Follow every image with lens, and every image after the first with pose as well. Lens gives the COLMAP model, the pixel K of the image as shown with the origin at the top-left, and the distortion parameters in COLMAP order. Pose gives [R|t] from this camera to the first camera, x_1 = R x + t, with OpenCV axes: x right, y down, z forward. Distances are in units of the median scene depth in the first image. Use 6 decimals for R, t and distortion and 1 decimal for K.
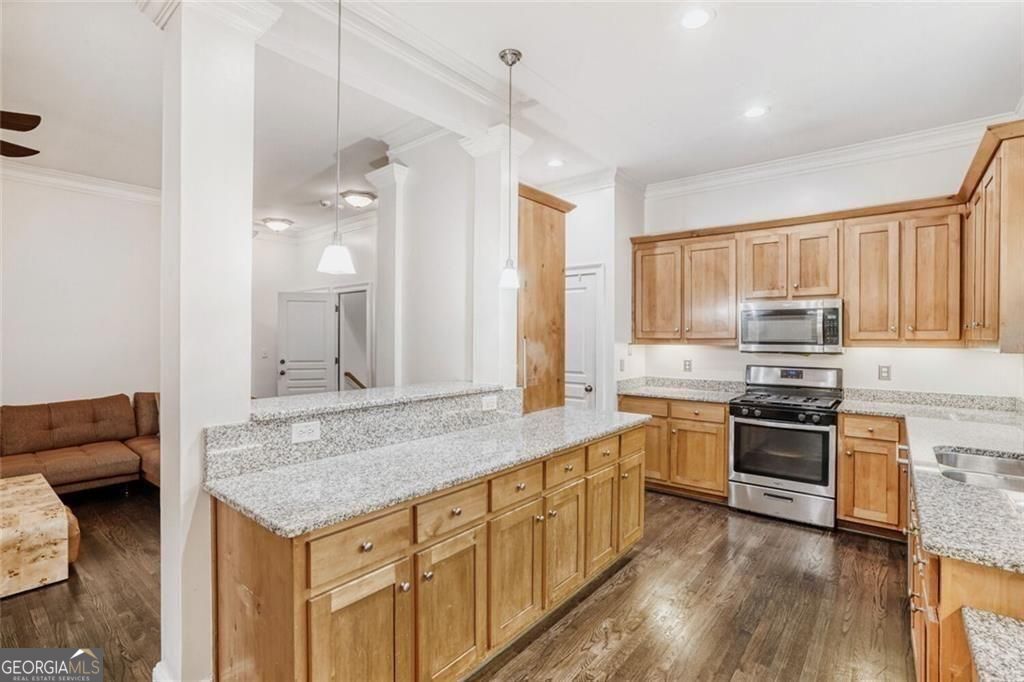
lens RADIAL K [[487.6, 0, 509.8], [0, 487.6, 338.6], [0, 0, 1]] dist [-0.001838, 0.000262]
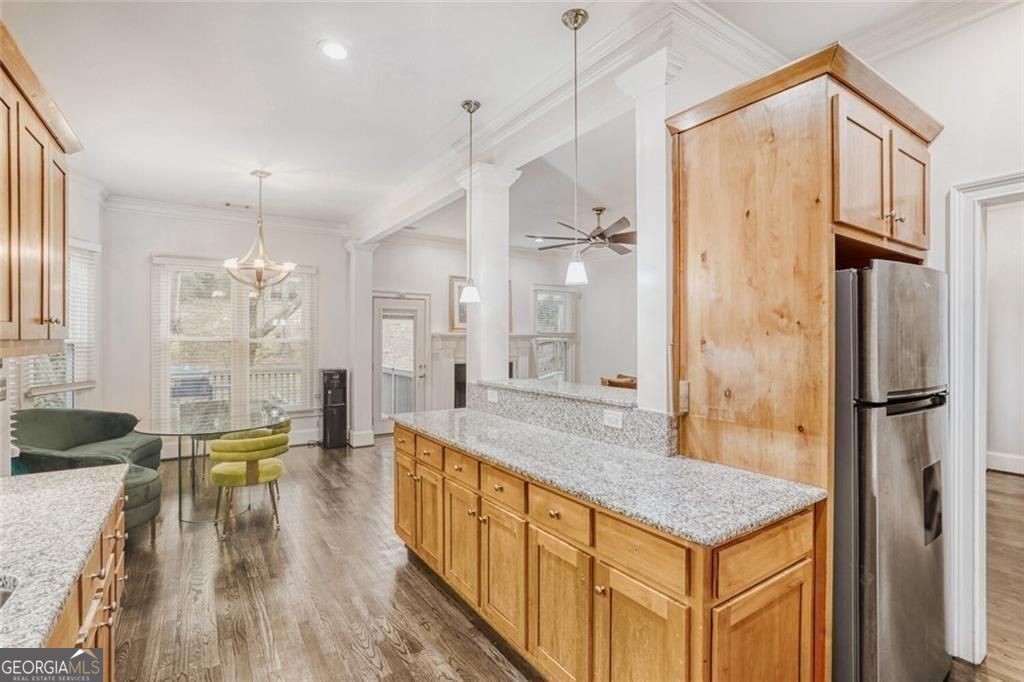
lens RADIAL K [[489.6, 0, 522.4], [0, 489.6, 340.4], [0, 0, 1]] dist [0.000151, 0.000144]
pose [[-0.286702, -0.002013, -0.958018, 0.873368], [-0.009265, 0.999957, 0.000671, -0.002468], [0.957975, 0.009069, -0.286709, 1.174074]]
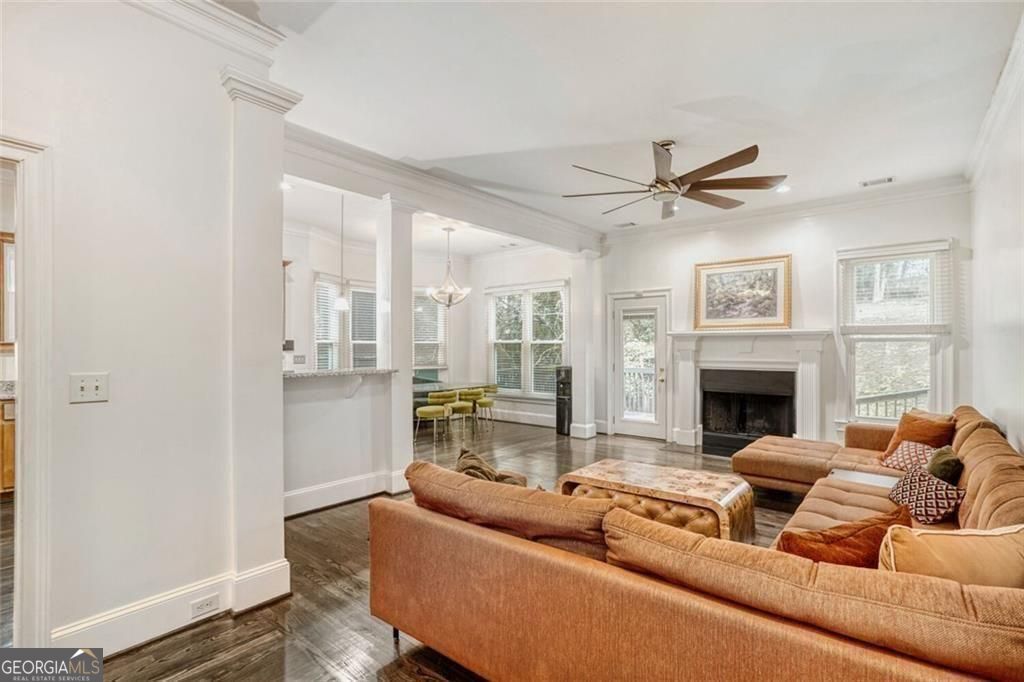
lens RADIAL K [[489.6, 0, 522.4], [0, 489.6, 340.4], [0, 0, 1]] dist [0.000151, 0.000144]
pose [[-0.999954, -0.000260, -0.009604, -0.743565], [-0.000219, 0.999991, -0.004248, 0.010960], [0.009605, -0.004246, -0.999945, 2.270296]]
